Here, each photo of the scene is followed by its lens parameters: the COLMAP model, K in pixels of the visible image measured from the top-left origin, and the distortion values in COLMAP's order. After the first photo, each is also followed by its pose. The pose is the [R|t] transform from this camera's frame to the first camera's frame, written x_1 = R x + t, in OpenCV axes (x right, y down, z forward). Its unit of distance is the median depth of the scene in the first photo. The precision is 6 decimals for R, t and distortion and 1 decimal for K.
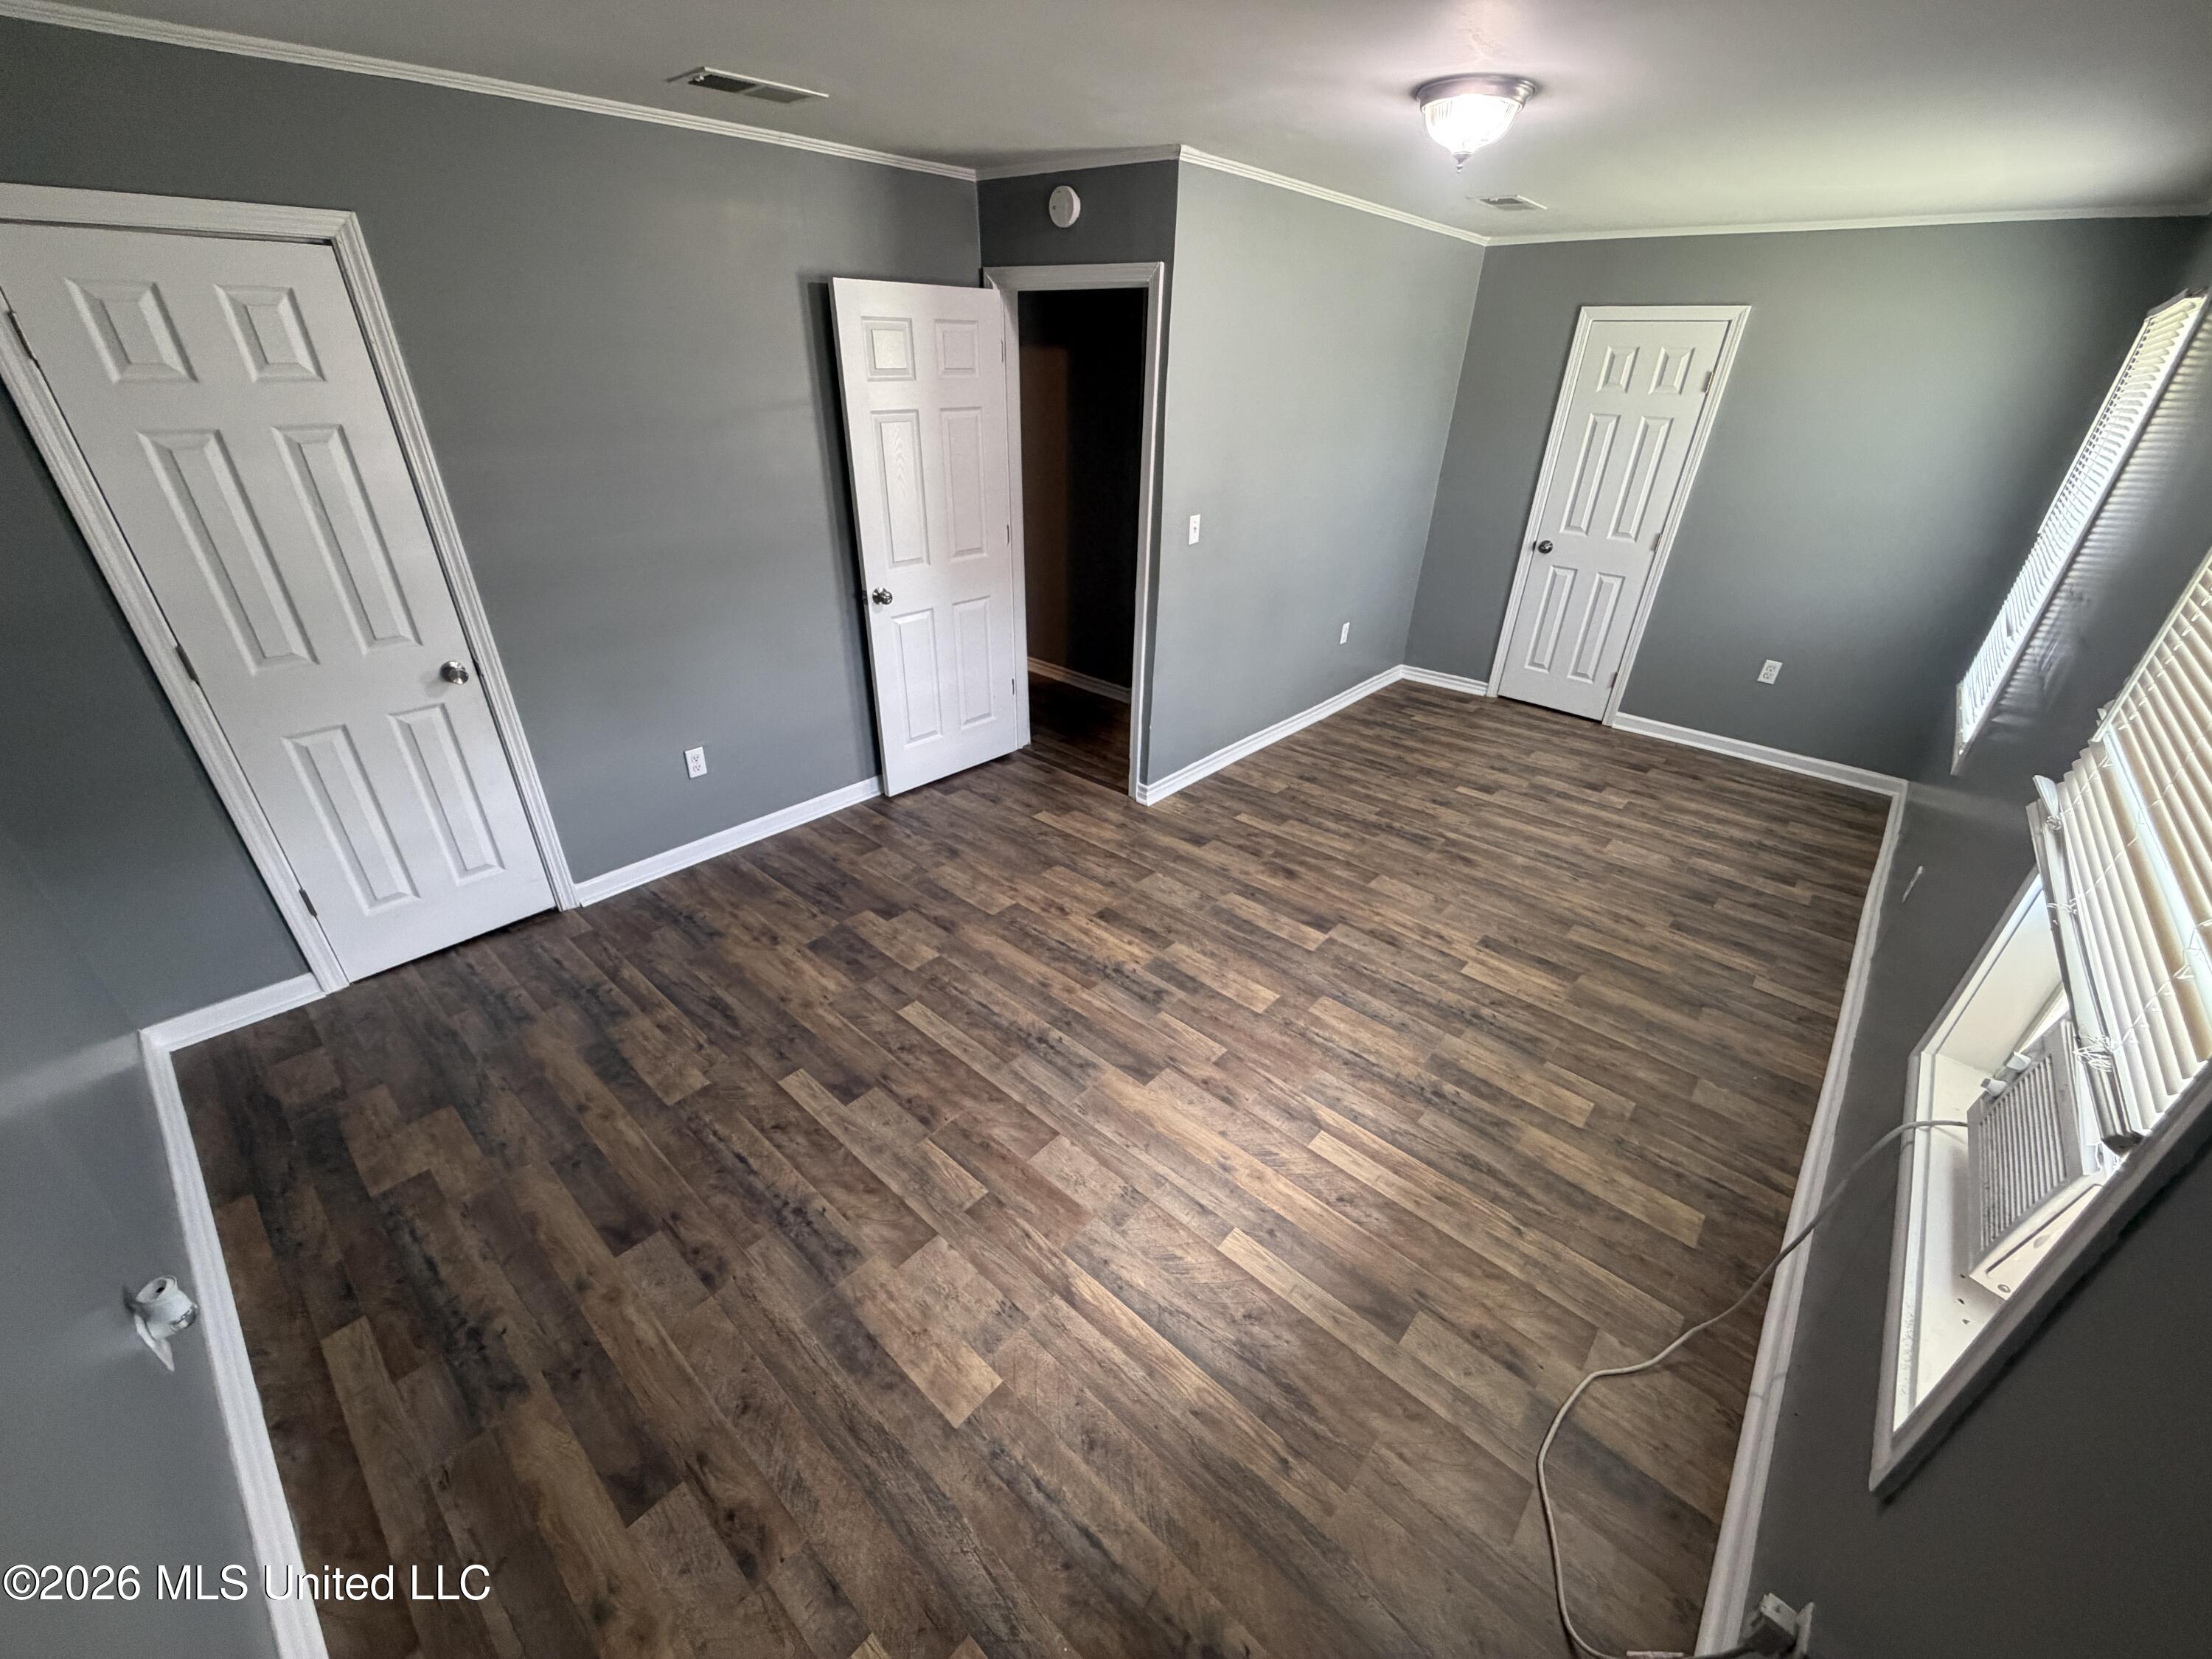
lens RADIAL K [[870.8, 0, 1107.3], [0, 870.8, 832.7], [0, 0, 1]] dist [-0.000535, -0.000053]
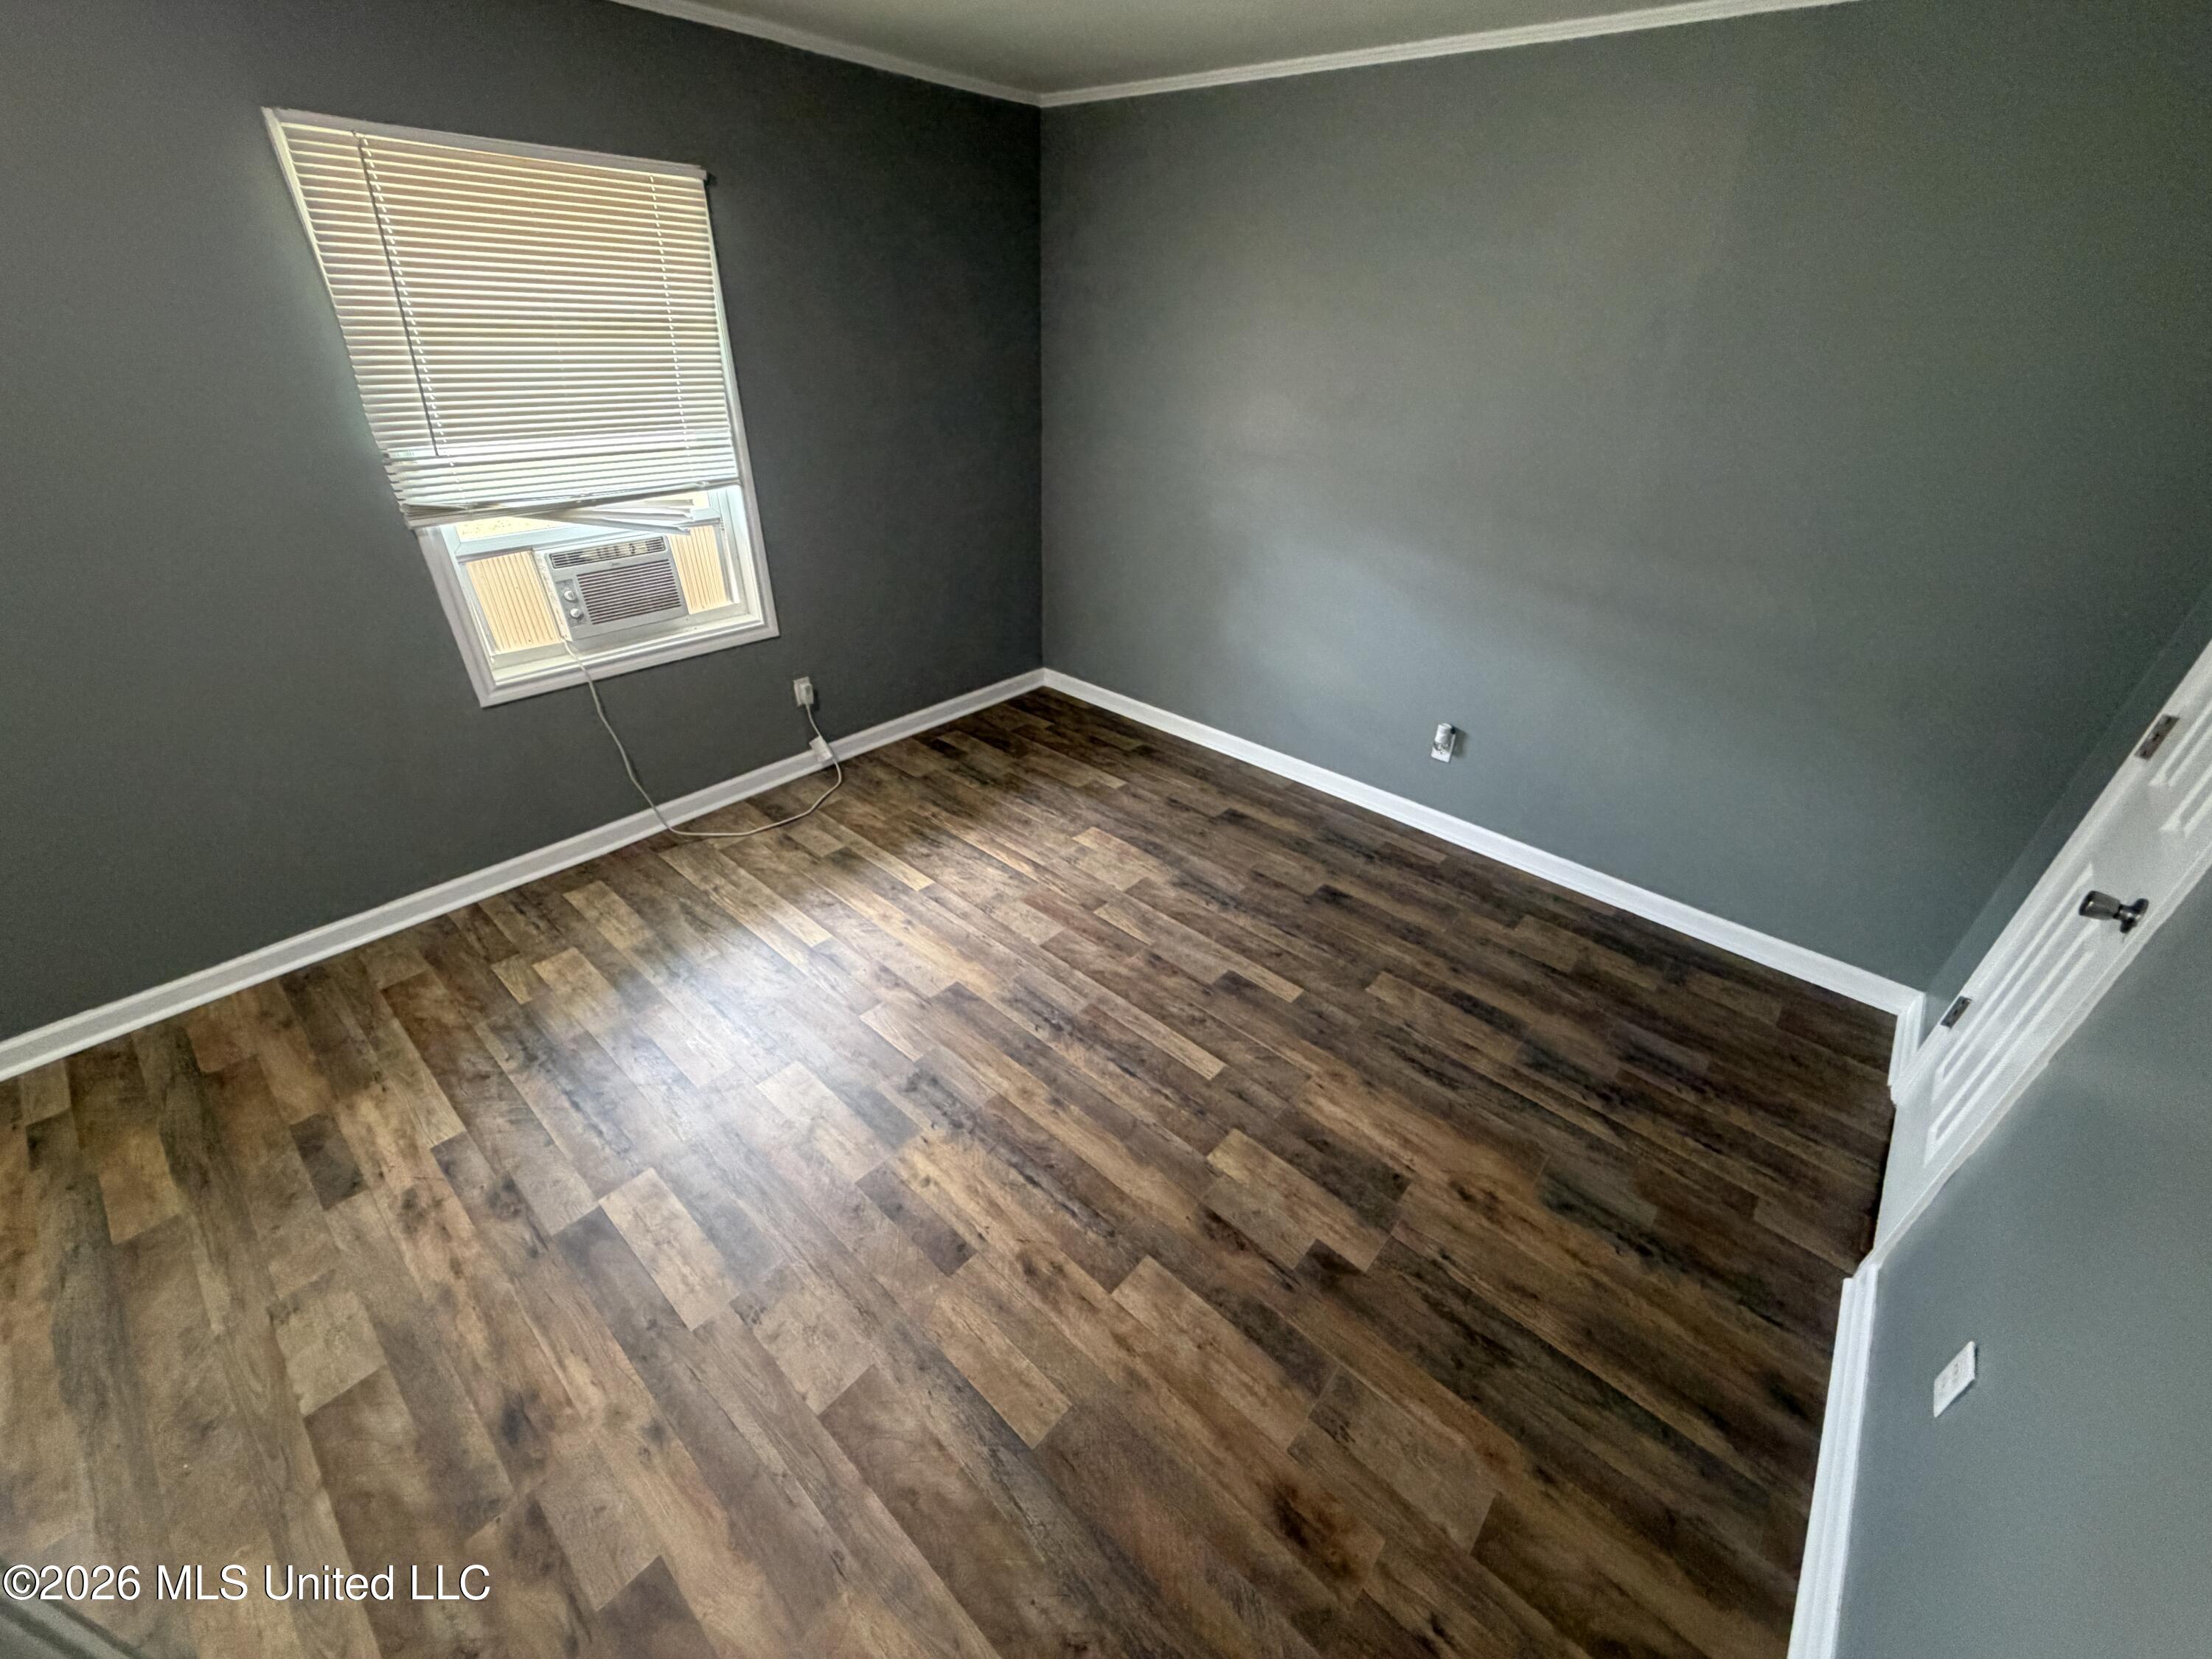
lens RADIAL K [[870.8, 0, 1112.1], [0, 870.8, 821.1], [0, 0, 1]] dist [-0.000535, -0.000053]
pose [[-0.998508, -0.040485, -0.036655, -0.095220], [-0.051962, 0.497694, 0.865795, -0.714896], [-0.016809, 0.866407, -0.499055, 1.339193]]
